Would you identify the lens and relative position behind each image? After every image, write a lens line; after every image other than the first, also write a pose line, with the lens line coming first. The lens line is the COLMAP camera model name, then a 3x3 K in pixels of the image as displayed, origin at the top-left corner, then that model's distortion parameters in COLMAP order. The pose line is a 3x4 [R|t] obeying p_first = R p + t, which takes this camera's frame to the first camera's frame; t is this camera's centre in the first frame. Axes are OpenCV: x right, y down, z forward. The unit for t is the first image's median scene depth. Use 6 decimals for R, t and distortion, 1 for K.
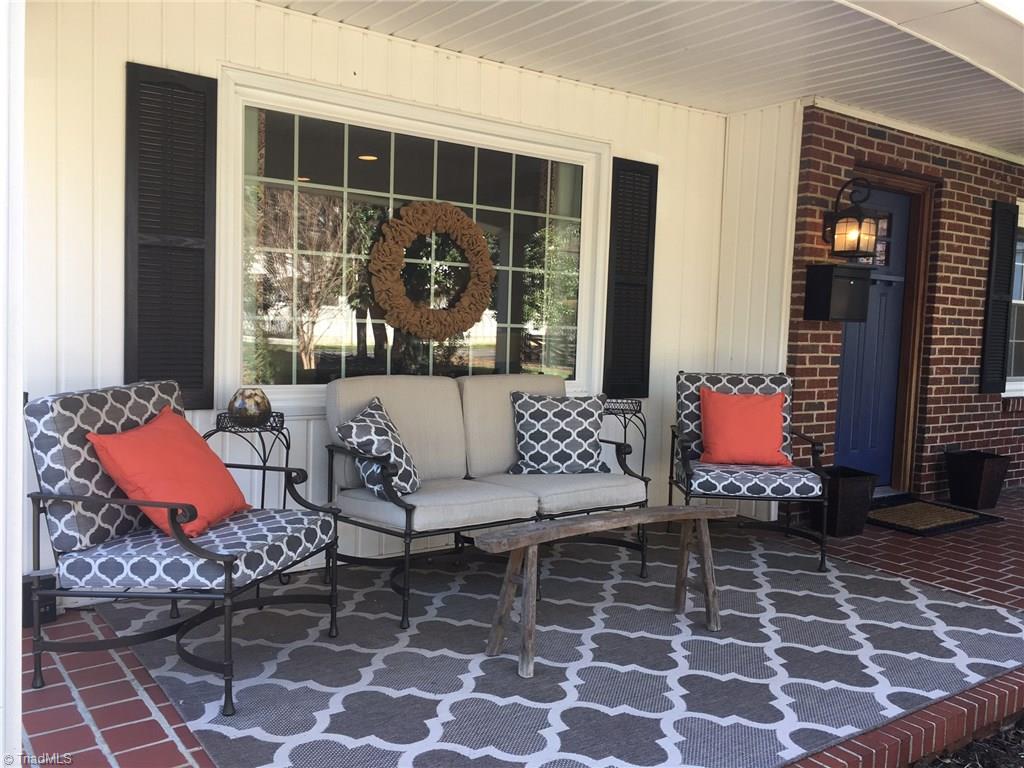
lens RADIAL K [[861.5, 0, 512.0], [0, 861.5, 384.0], [0, 0, 1]] dist [0.010770, -0.004893]
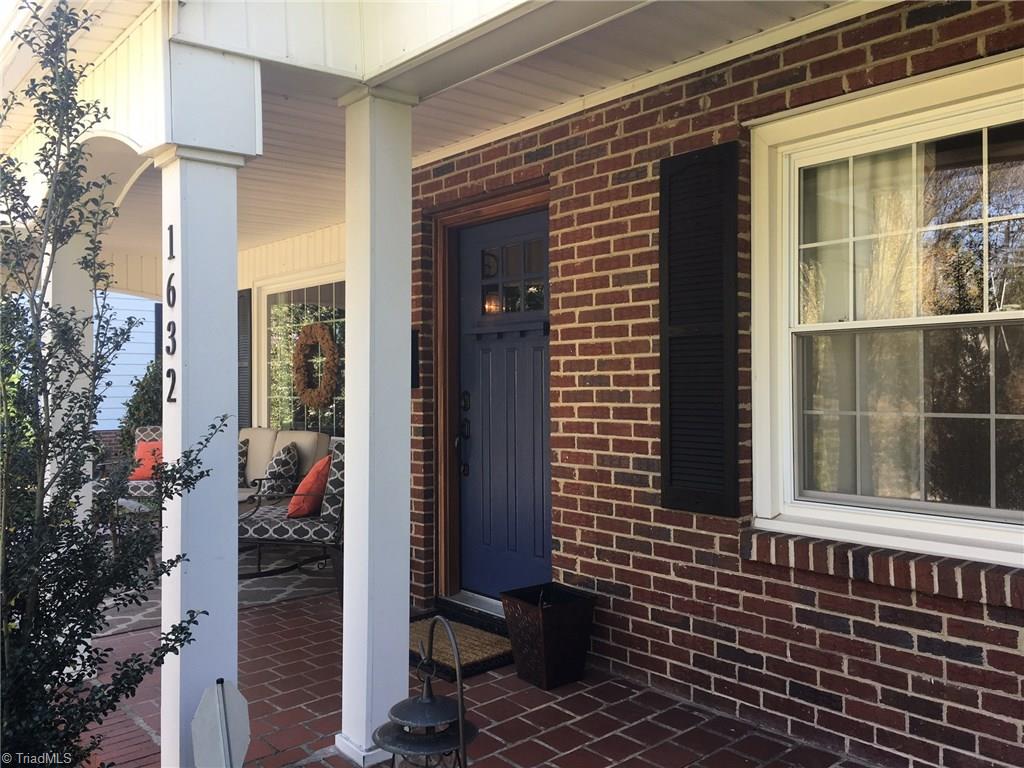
lens RADIAL K [[861.5, 0, 512.0], [0, 861.5, 384.0], [0, 0, 1]] dist [0.010770, -0.004893]
pose [[0.089980, -0.030178, -0.995486, 1.150037], [-0.058846, 0.997633, -0.035562, -0.045037], [0.994204, 0.061780, 0.087992, 0.904138]]
